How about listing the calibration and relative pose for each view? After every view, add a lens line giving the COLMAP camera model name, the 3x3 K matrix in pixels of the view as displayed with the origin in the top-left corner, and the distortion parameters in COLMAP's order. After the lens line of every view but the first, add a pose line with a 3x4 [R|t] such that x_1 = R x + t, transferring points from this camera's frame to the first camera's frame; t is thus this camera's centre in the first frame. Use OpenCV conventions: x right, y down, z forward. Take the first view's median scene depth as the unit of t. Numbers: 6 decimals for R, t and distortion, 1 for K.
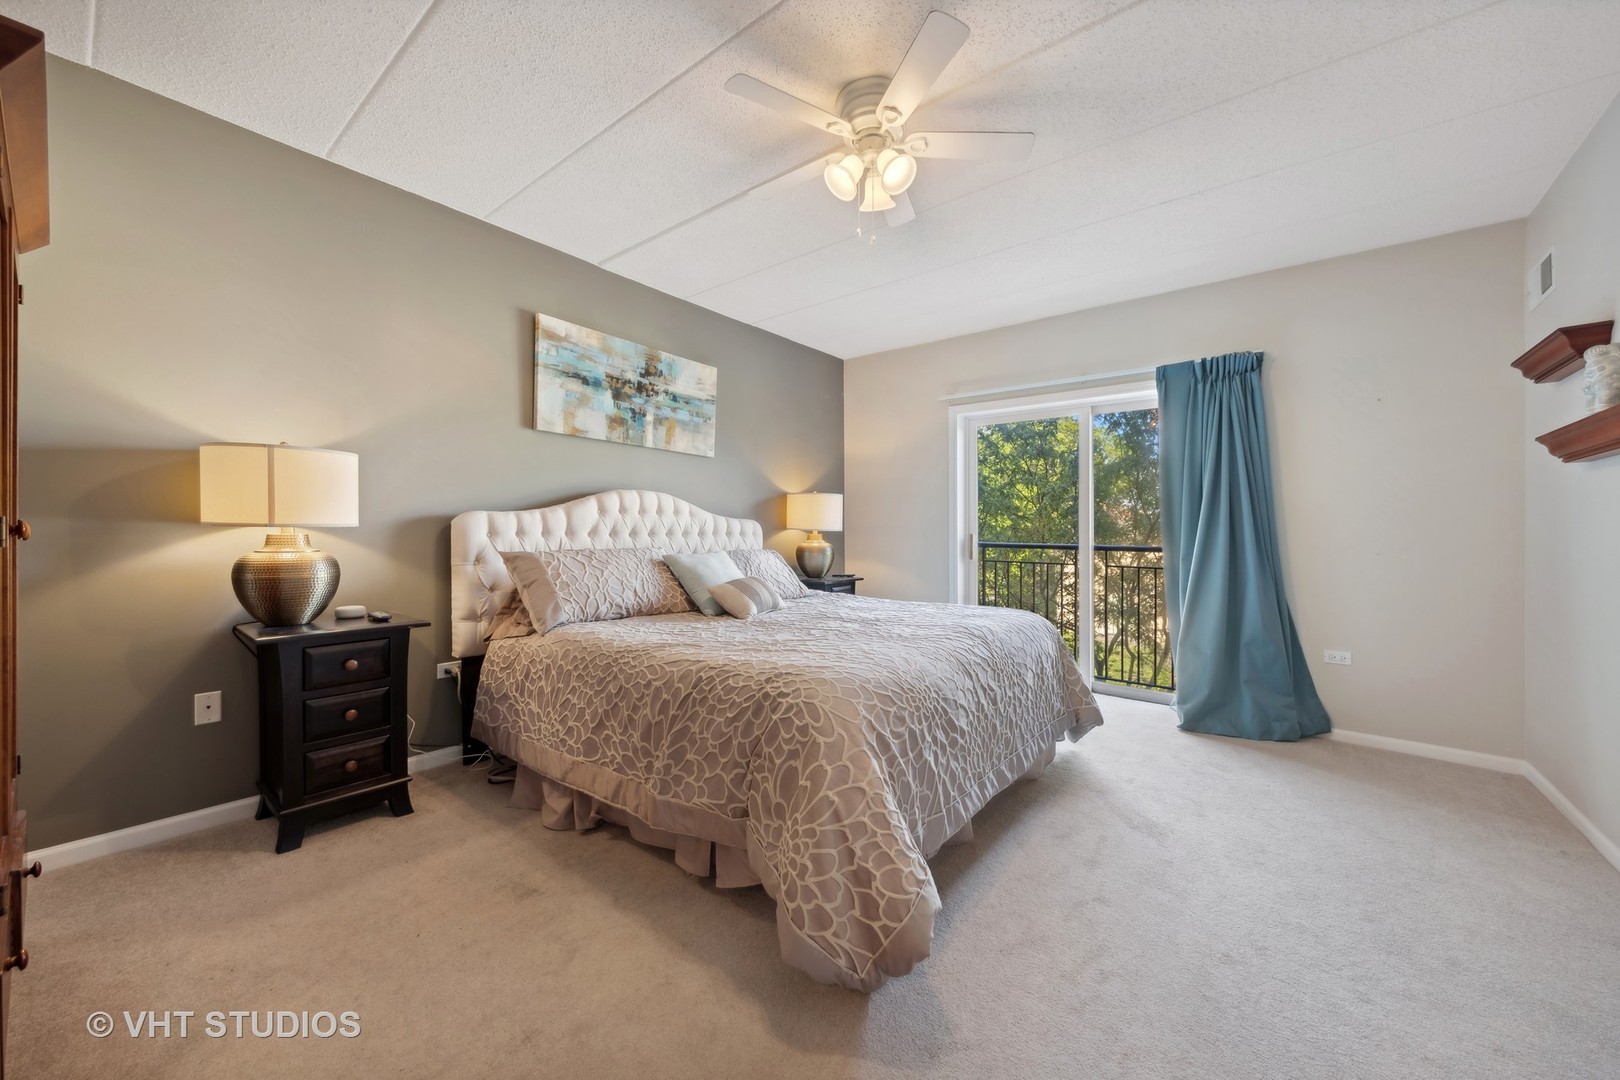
lens RADIAL K [[596.4, 0, 818.3], [0, 596.4, 539.5], [0, 0, 1]] dist [0.003498, 0.000496]
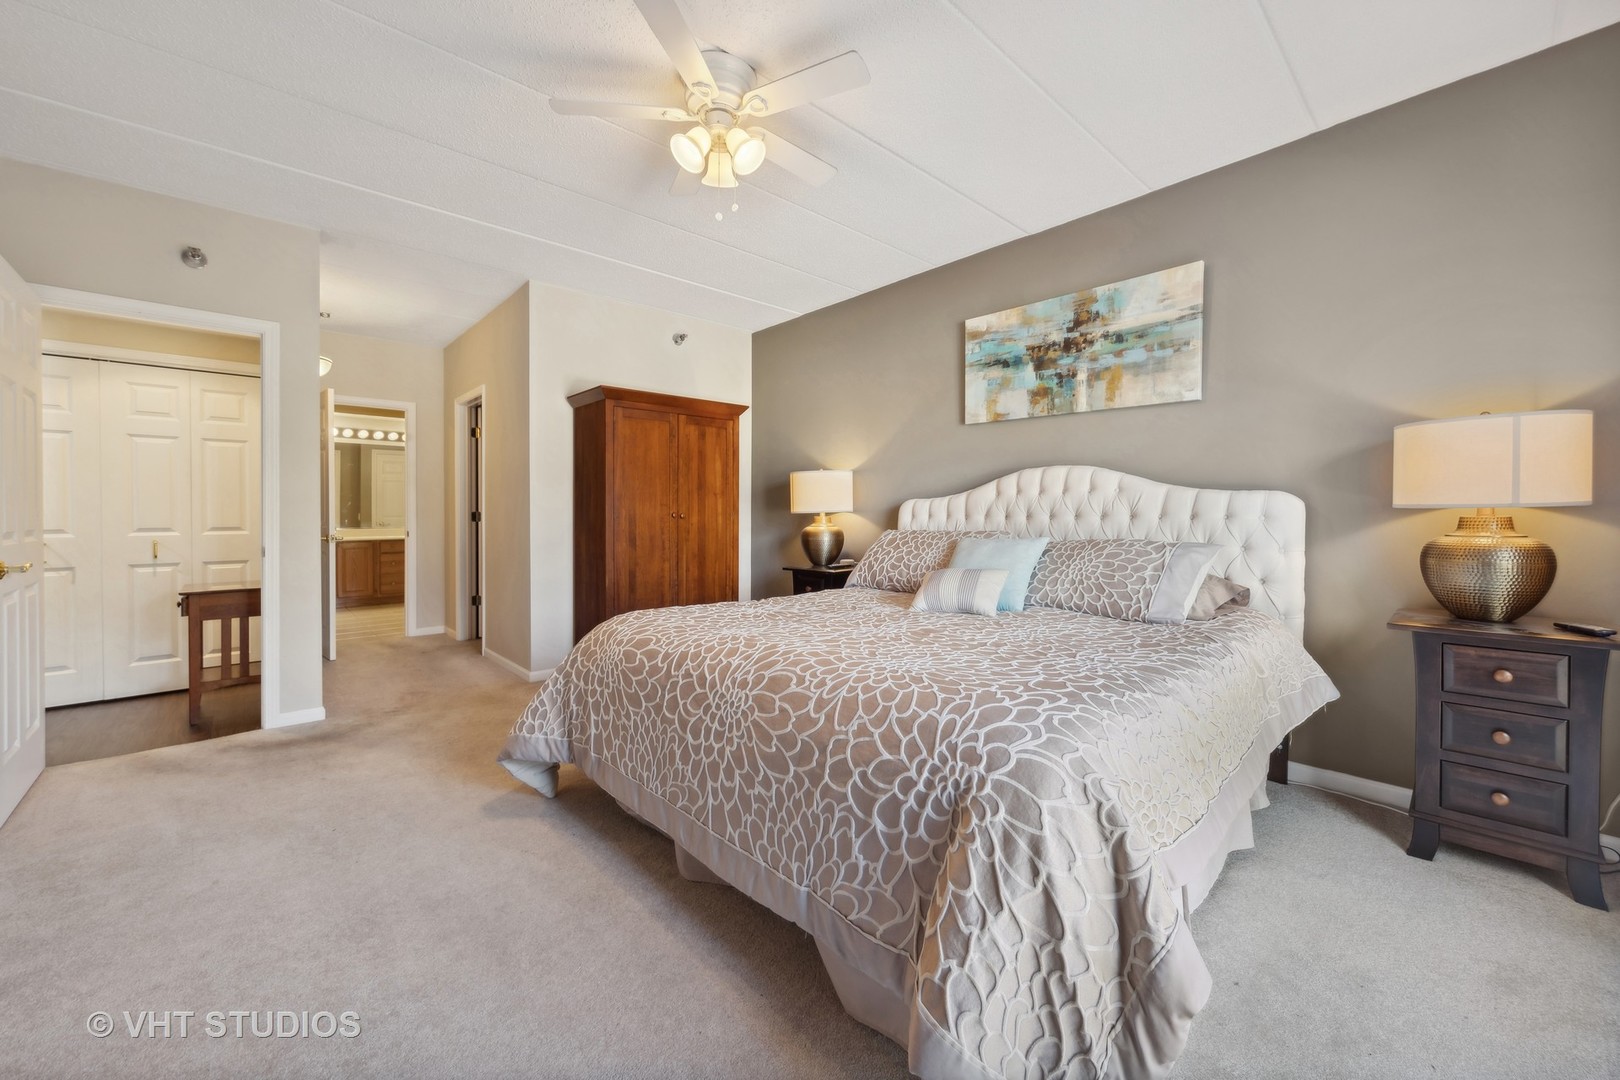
lens RADIAL K [[605.2, 0, 818.8], [0, 605.2, 525.5], [0, 0, 1]] dist [-0.001475, -0.000064]
pose [[-0.128005, 0.012288, -0.991697, 0.614834], [-0.007362, 0.999884, 0.013340, -0.005950], [0.991746, 0.009009, -0.127900, 0.769631]]
